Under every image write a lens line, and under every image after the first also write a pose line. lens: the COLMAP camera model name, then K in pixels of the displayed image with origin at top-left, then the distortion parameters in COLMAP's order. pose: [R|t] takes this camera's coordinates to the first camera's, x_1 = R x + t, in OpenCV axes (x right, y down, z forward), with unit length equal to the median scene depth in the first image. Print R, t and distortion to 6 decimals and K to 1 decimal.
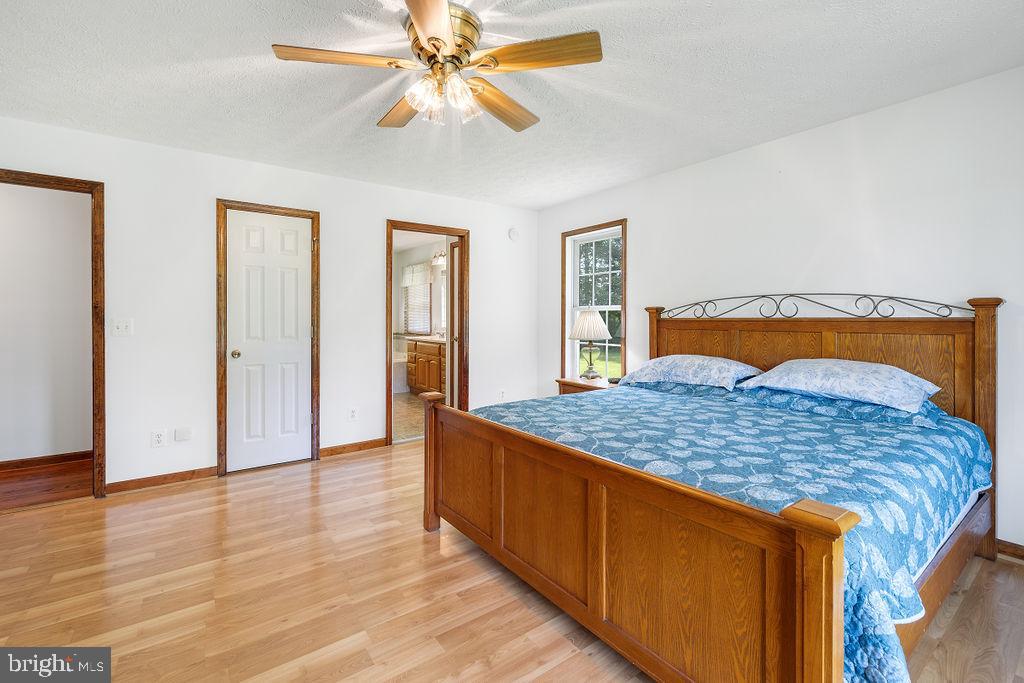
lens RADIAL K [[442.1, 0, 511.2], [0, 442.1, 322.2], [0, 0, 1]] dist [-0.003732, 0.000092]
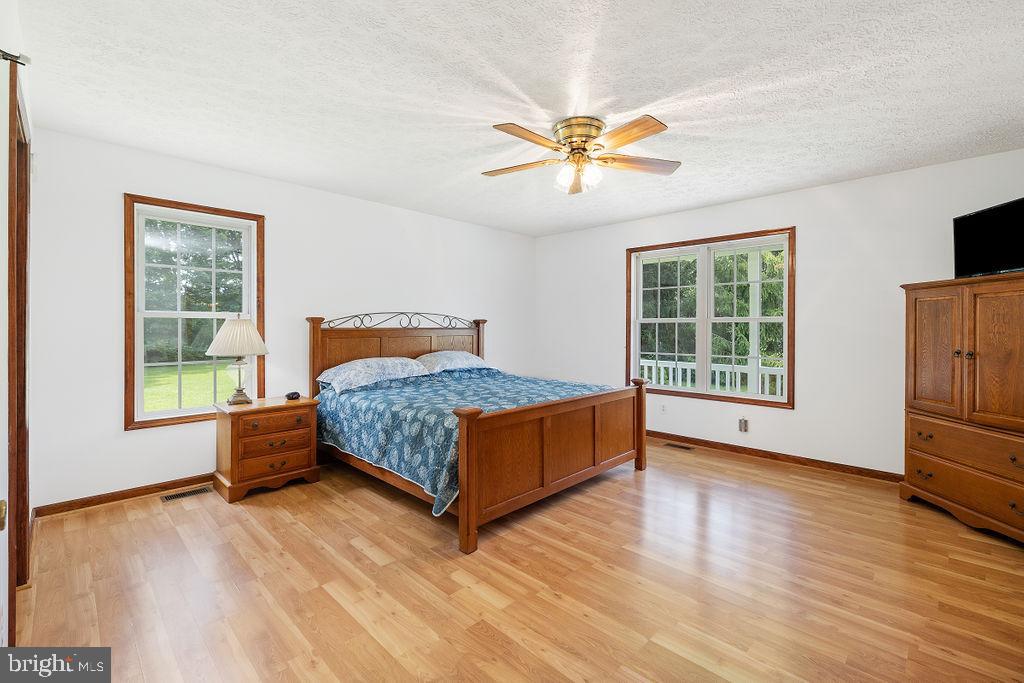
lens RADIAL K [[442.1, 0, 512.1], [0, 442.1, 331.9], [0, 0, 1]] dist [-0.003732, 0.000092]
pose [[-0.157066, -0.007104, 0.987563, -0.847605], [0.008315, 0.999929, 0.008516, -0.005607], [-0.987553, 0.009549, -0.156995, 0.789999]]
